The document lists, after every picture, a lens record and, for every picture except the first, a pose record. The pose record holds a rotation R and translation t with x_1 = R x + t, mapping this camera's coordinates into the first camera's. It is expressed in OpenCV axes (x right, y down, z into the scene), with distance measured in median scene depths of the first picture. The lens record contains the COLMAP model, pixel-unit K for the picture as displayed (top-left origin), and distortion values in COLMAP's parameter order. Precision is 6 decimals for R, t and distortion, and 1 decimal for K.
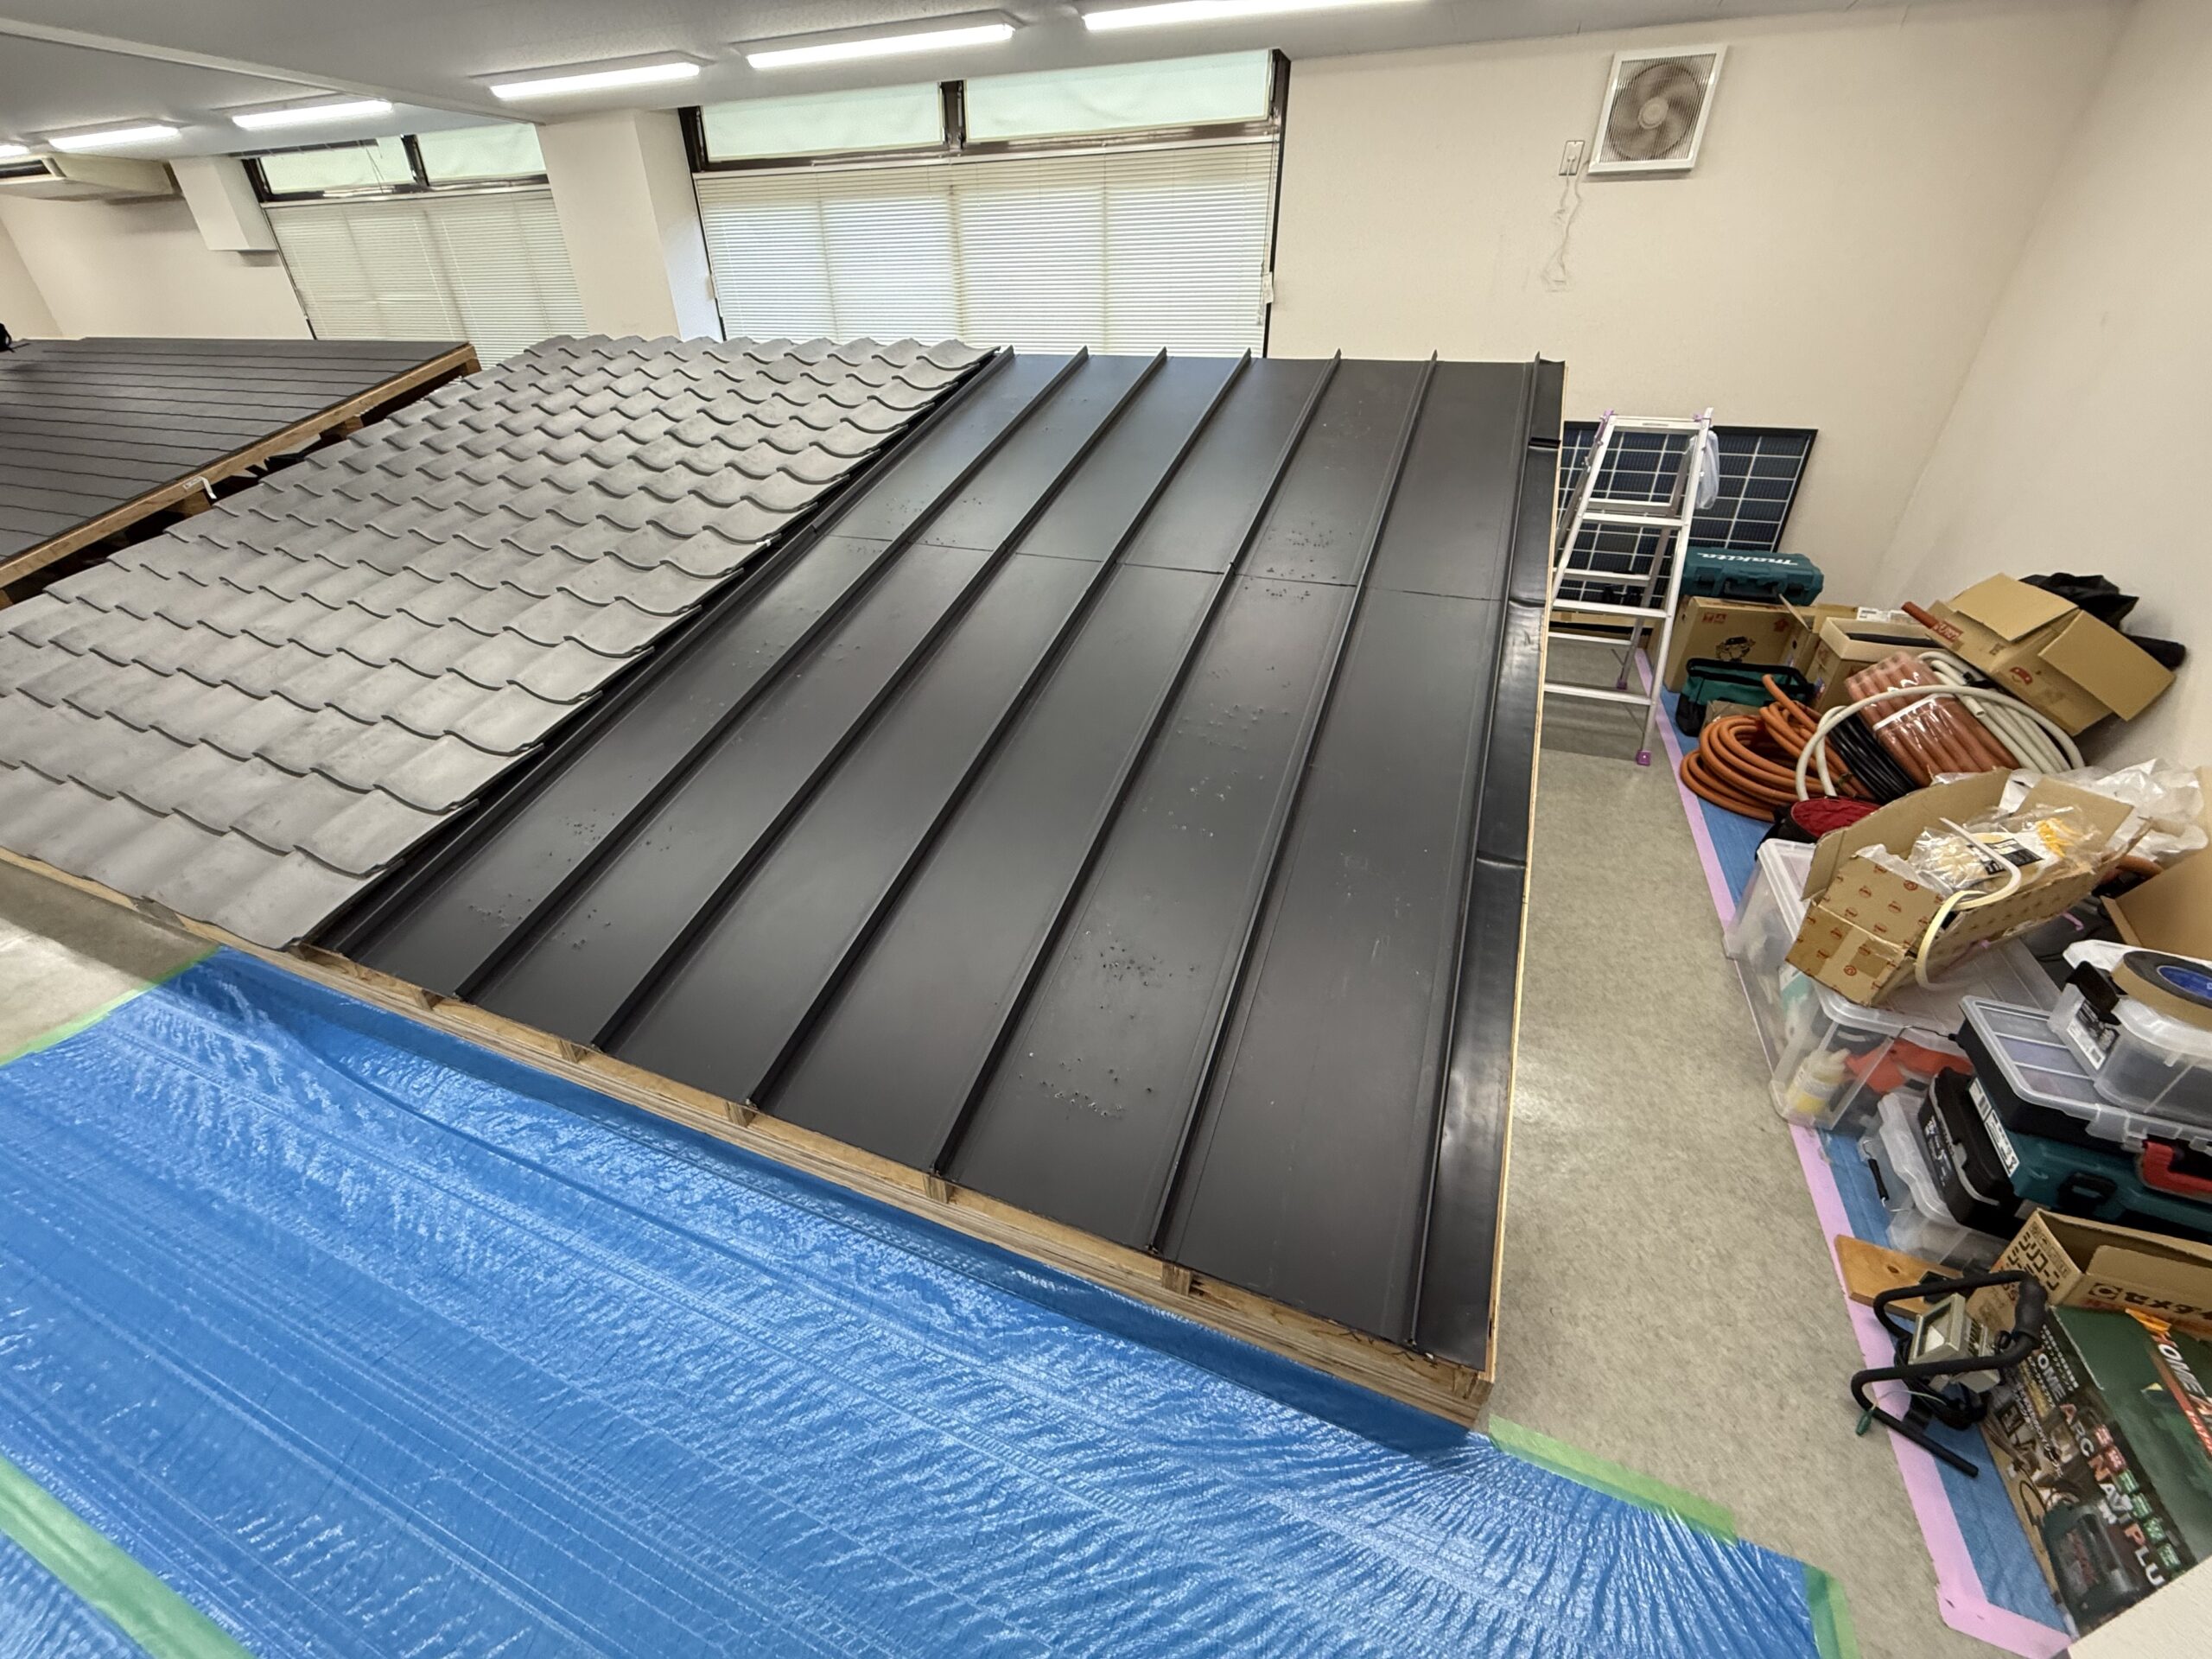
lens RADIAL K [[878.7, 0, 1104.3], [0, 878.7, 827.0], [0, 0, 1]] dist [-0.000680, 0.000004]
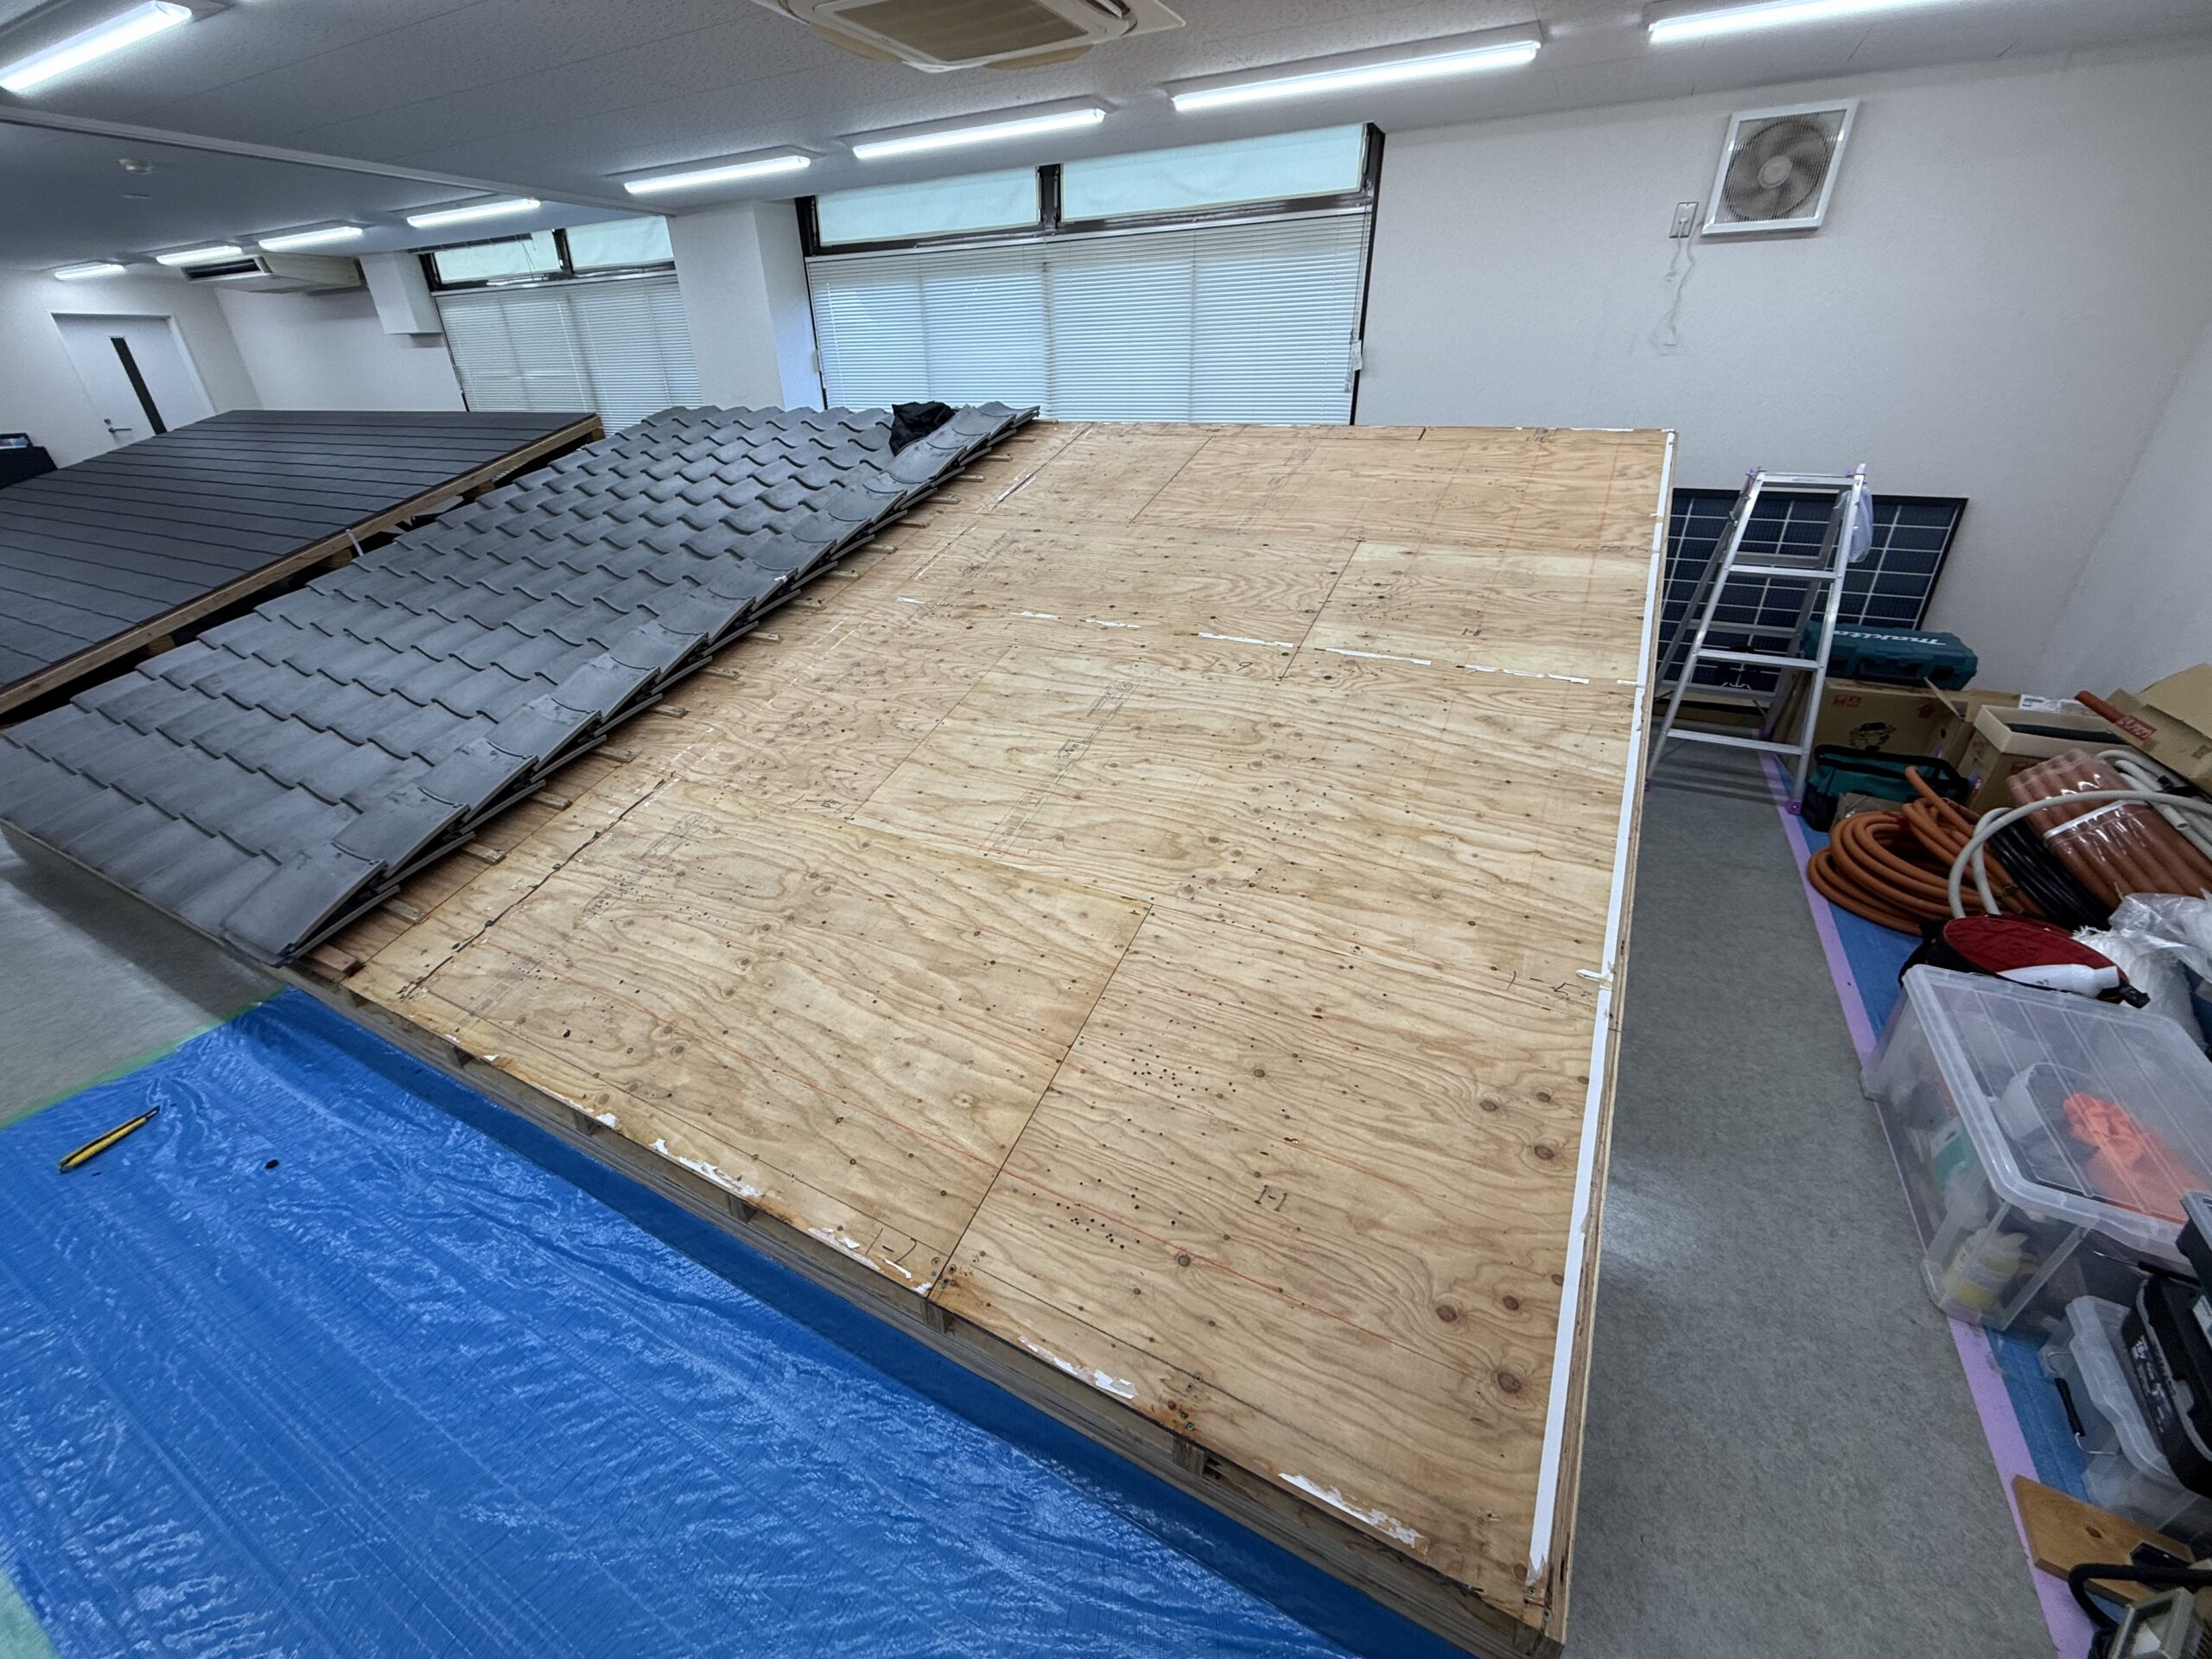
lens RADIAL K [[878.7, 0, 1104.3], [0, 878.7, 827.0], [0, 0, 1]] dist [-0.000680, 0.000004]
pose [[0.994723, 0.038969, -0.094908, 0.025024], [-0.044591, 0.997329, -0.057846, -0.023715], [0.092400, 0.061772, 0.993804, 0.039047]]
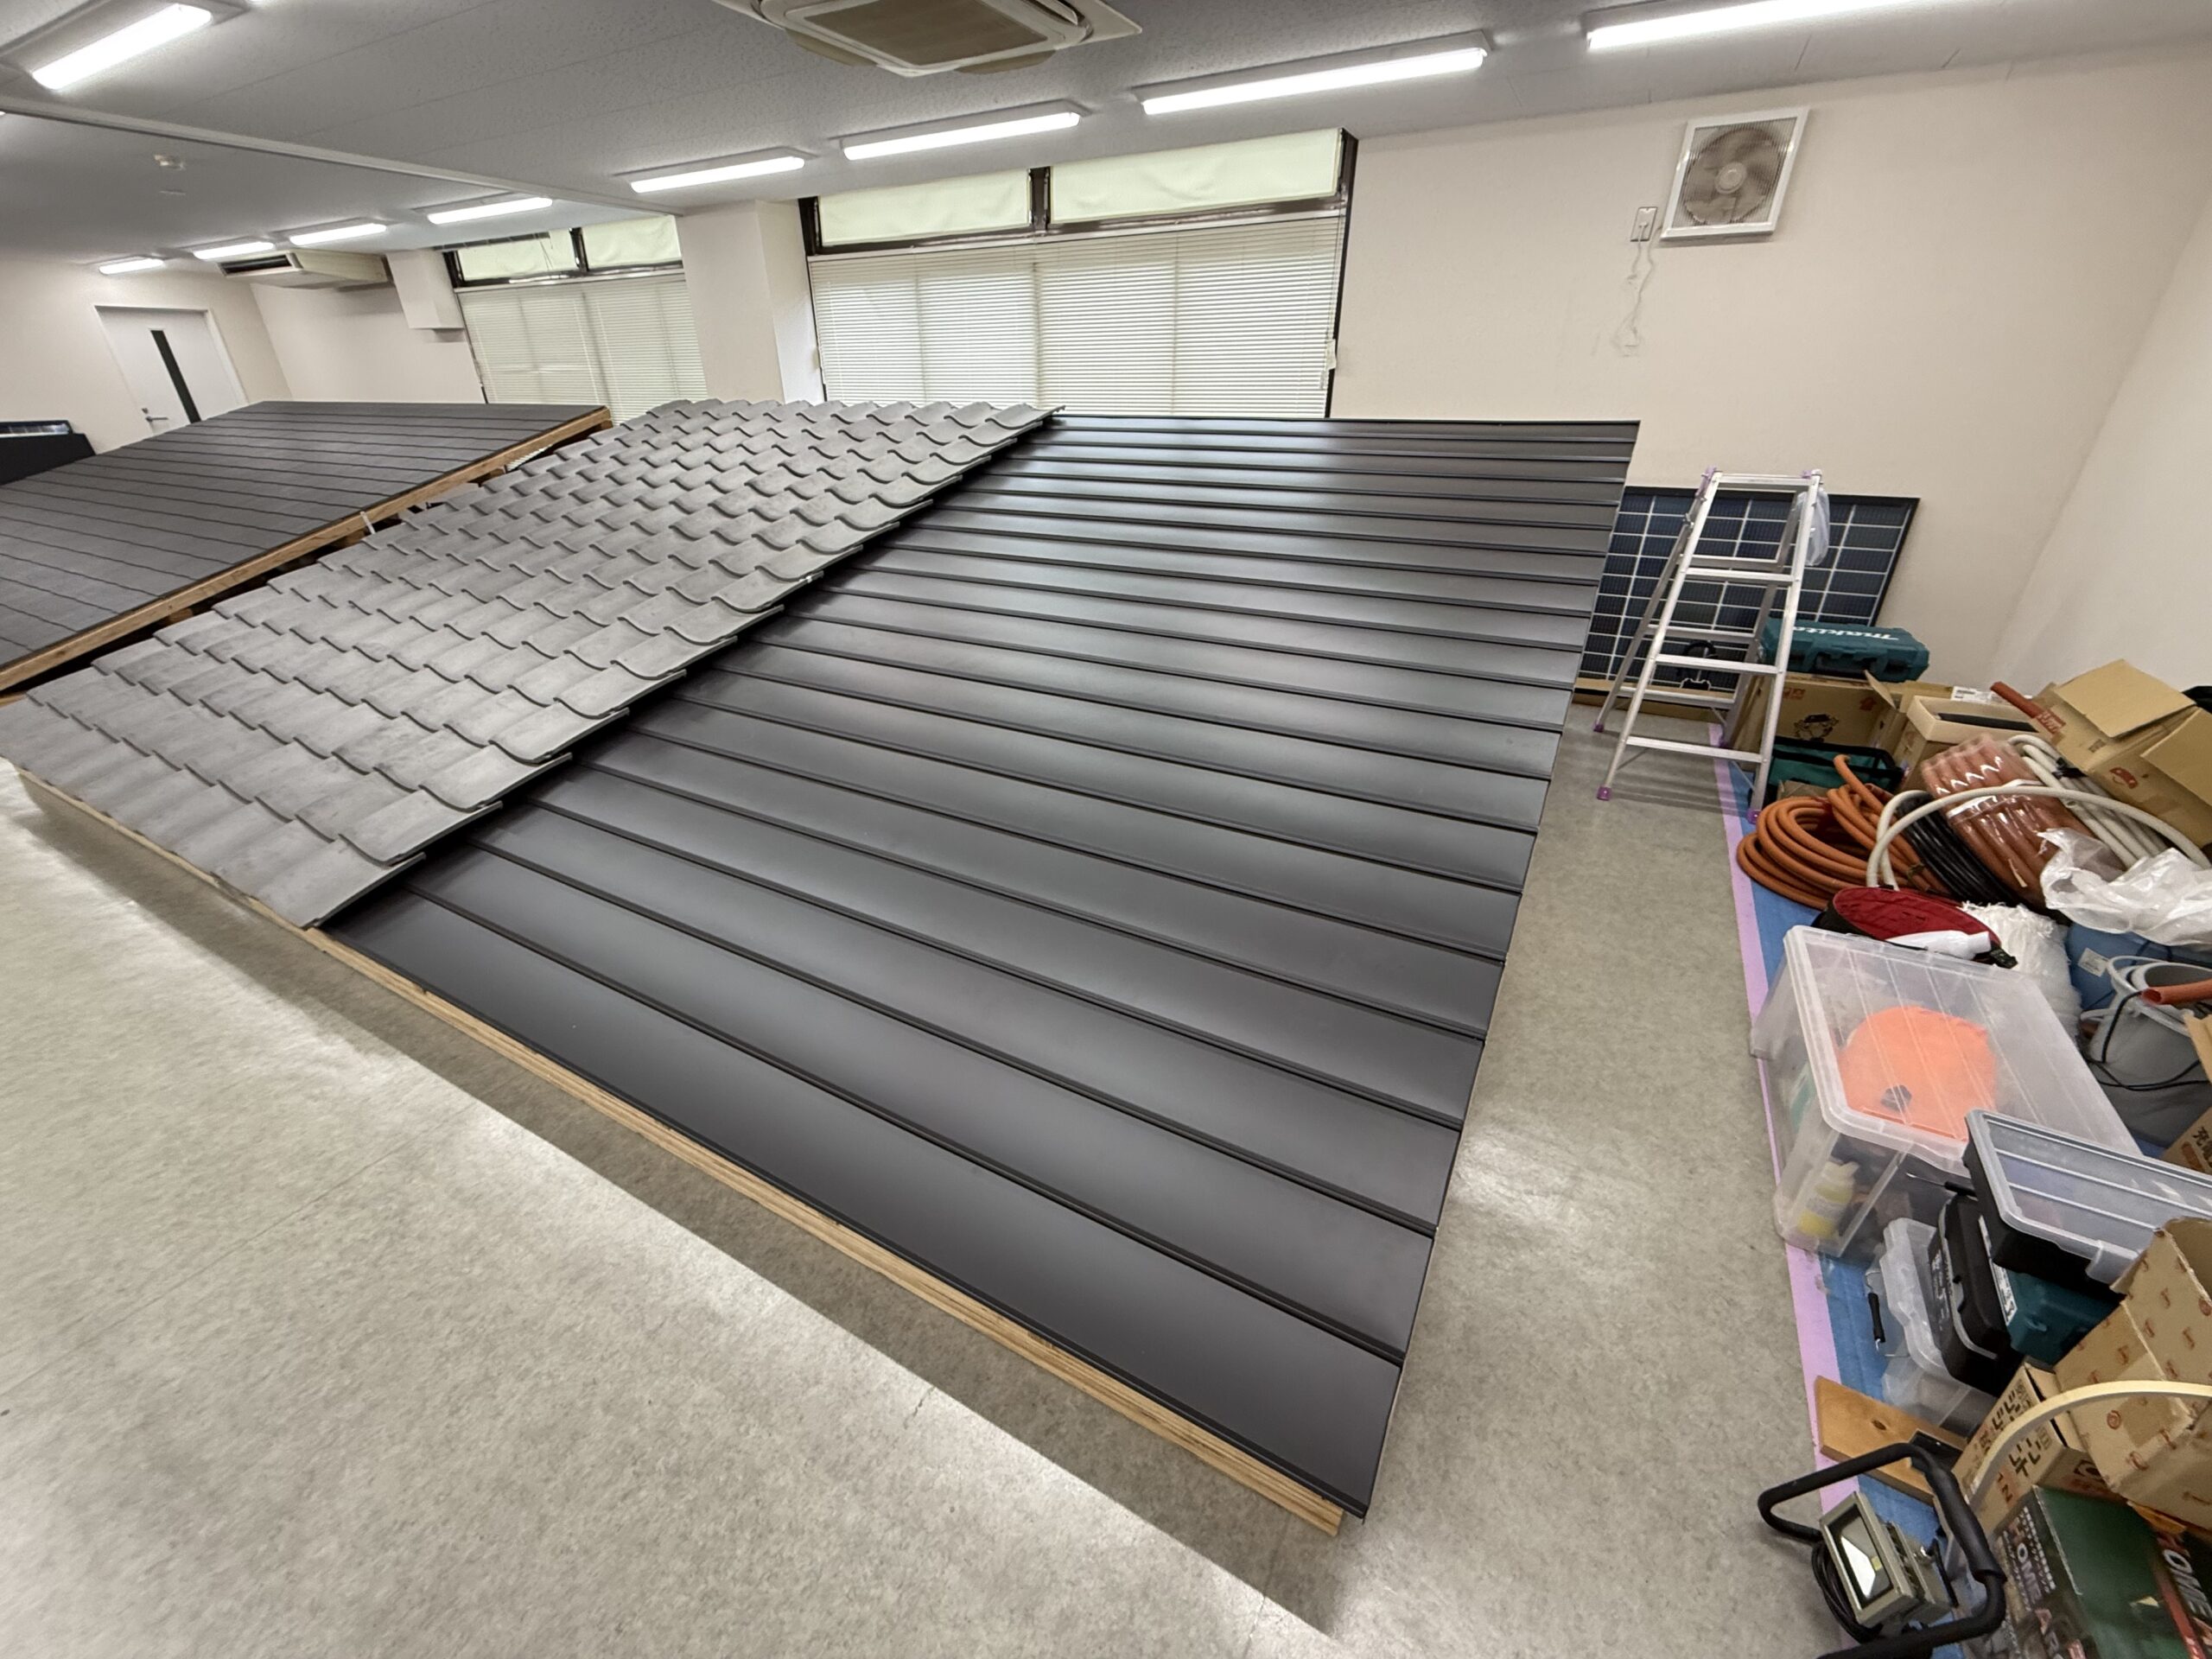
lens RADIAL K [[881.5, 0, 1106.0], [0, 881.5, 829.5], [0, 0, 1]] dist [-0.002132, 0.000578]
pose [[0.991755, 0.059457, -0.113521, 0.100466], [-0.067045, 0.995680, -0.064236, 0.014624], [0.109212, 0.071318, 0.991457, 0.011388]]
